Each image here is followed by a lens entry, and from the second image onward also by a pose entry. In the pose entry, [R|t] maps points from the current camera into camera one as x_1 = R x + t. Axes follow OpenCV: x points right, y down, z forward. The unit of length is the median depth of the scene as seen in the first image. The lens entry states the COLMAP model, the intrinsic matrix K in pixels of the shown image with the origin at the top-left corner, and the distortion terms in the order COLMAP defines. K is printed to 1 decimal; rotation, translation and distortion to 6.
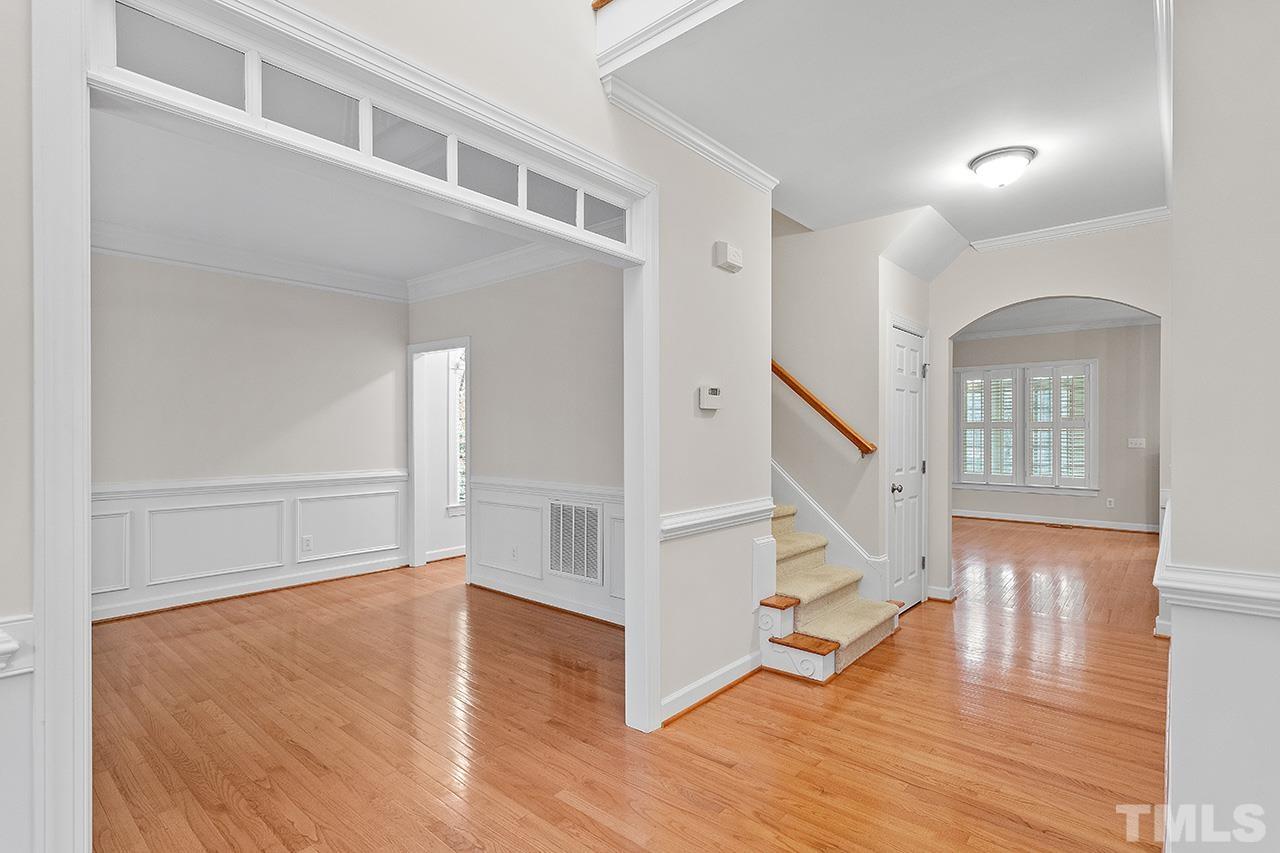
lens RADIAL K [[615.2, 0, 628.6], [0, 615.2, 430.9], [0, 0, 1]] dist [0.002021, 0.000426]
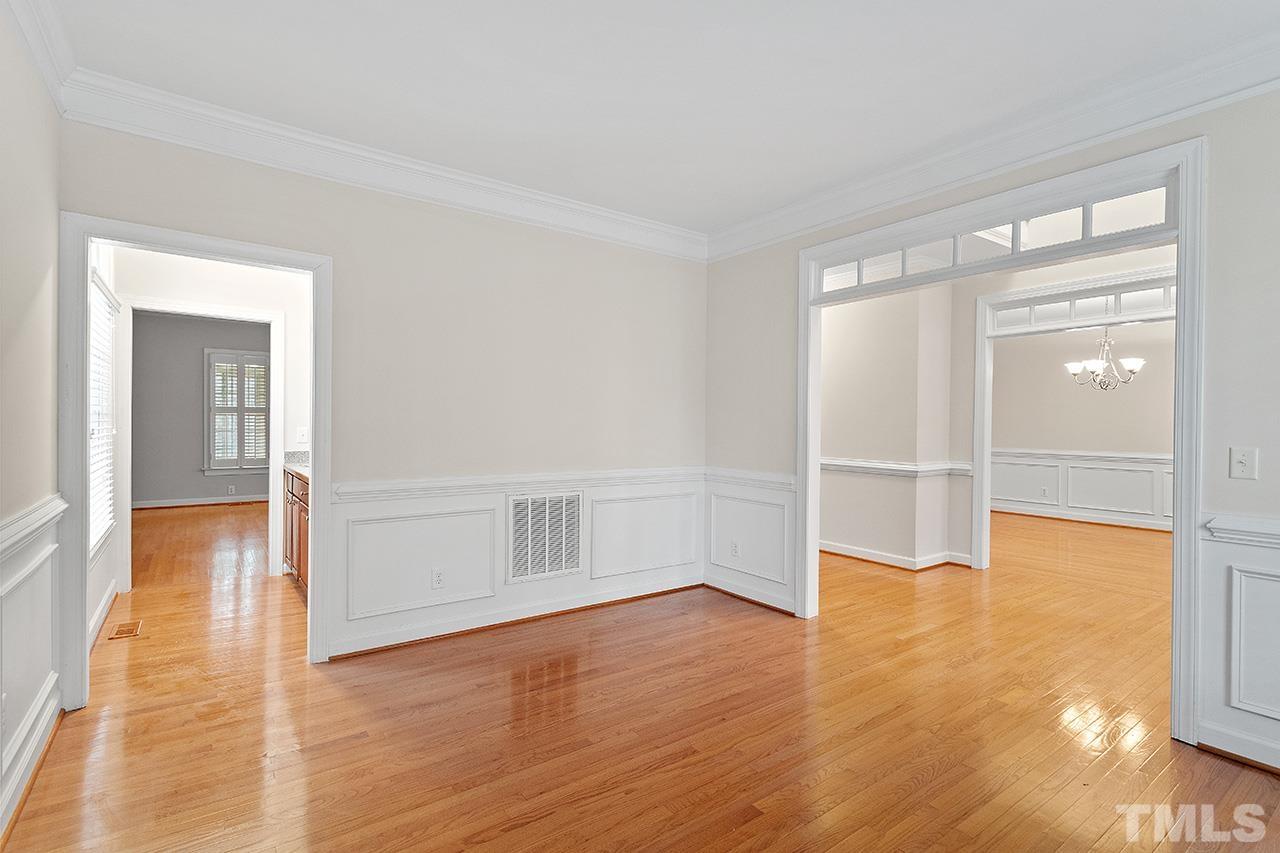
lens RADIAL K [[615.2, 0, 633.3], [0, 615.2, 427.6], [0, 0, 1]] dist [0.002021, 0.000426]
pose [[0.217969, -0.007985, 0.975923, -0.894433], [-0.010038, 0.999895, 0.010423, 0.007350], [-0.975904, -0.012068, 0.217866, 0.642193]]
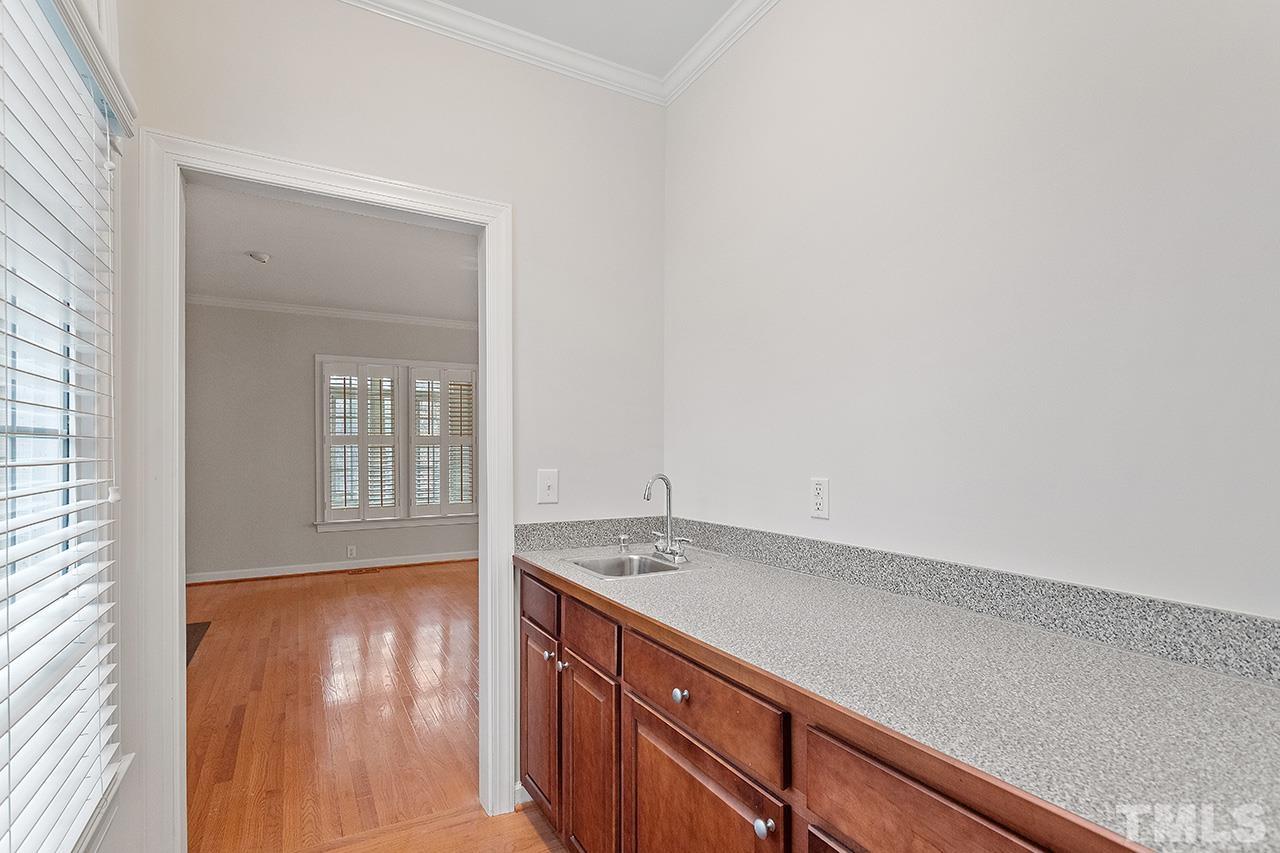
lens RADIAL K [[615.2, 0, 619.8], [0, 615.2, 449.9], [0, 0, 1]] dist [0.002021, 0.000426]
pose [[0.342168, 0.000456, 0.939639, 0.015940], [0.001616, 0.999998, -0.001074, 0.012906], [-0.939637, 0.001886, 0.342167, 1.716462]]
